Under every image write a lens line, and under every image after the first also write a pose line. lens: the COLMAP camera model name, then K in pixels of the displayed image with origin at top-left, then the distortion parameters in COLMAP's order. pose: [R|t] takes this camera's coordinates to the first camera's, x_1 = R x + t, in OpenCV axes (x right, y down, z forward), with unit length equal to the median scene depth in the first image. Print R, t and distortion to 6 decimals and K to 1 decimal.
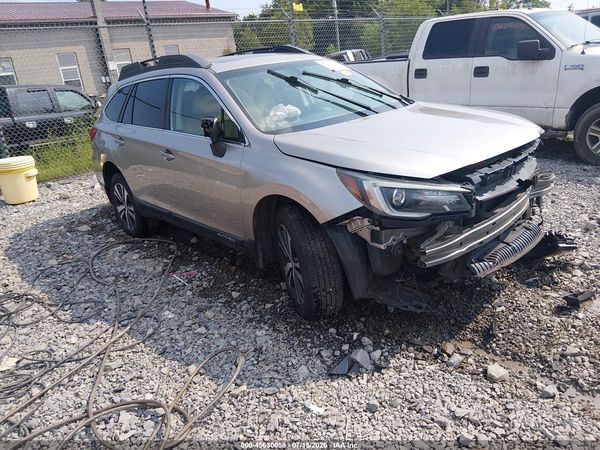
lens RADIAL K [[459.2, 0, 306.0], [0, 459.2, 227.2], [0, 0, 1]] dist [0.078403, -0.173837]
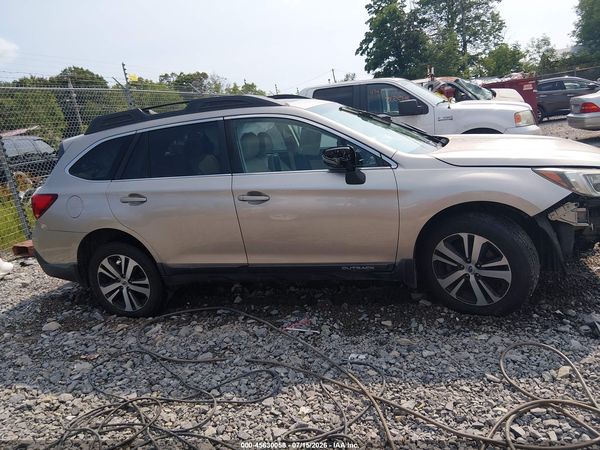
lens RADIAL K [[459.2, 0, 306.0], [0, 459.2, 227.2], [0, 0, 1]] dist [0.078403, -0.173837]
pose [[0.857408, -0.123207, 0.499671, -0.898453], [0.205469, 0.972133, -0.112869, 0.028957], [-0.471841, 0.199442, 0.858830, 0.260767]]
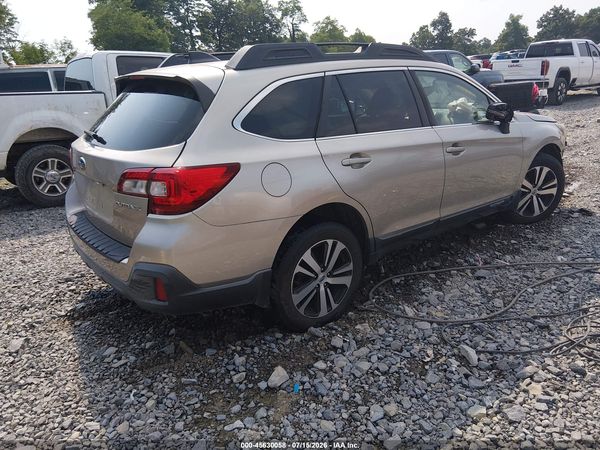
lens RADIAL K [[459.2, 0, 306.0], [0, 459.2, 227.2], [0, 0, 1]] dist [0.078403, -0.173837]
pose [[0.057043, -0.207211, 0.976632, -1.726647], [0.365842, 0.914520, 0.172664, -0.401660], [-0.928927, 0.347444, 0.127973, 1.706223]]
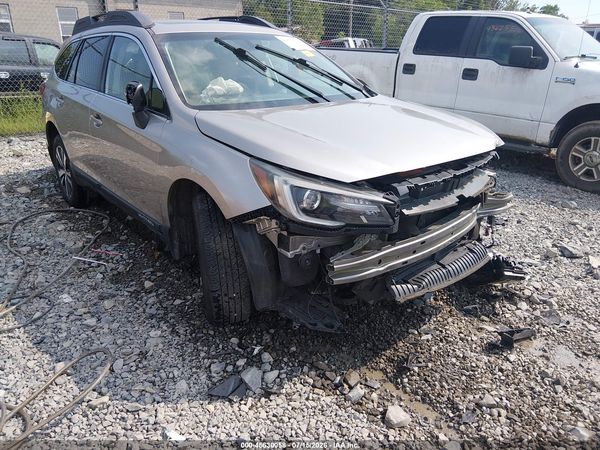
lens RADIAL K [[459.2, 0, 306.0], [0, 459.2, 227.2], [0, 0, 1]] dist [0.078403, -0.173837]
pose [[0.992864, 0.118159, 0.016122, 0.150849], [-0.118570, 0.992566, 0.027462, -0.030272], [-0.012758, -0.029177, 0.999493, 0.121103]]
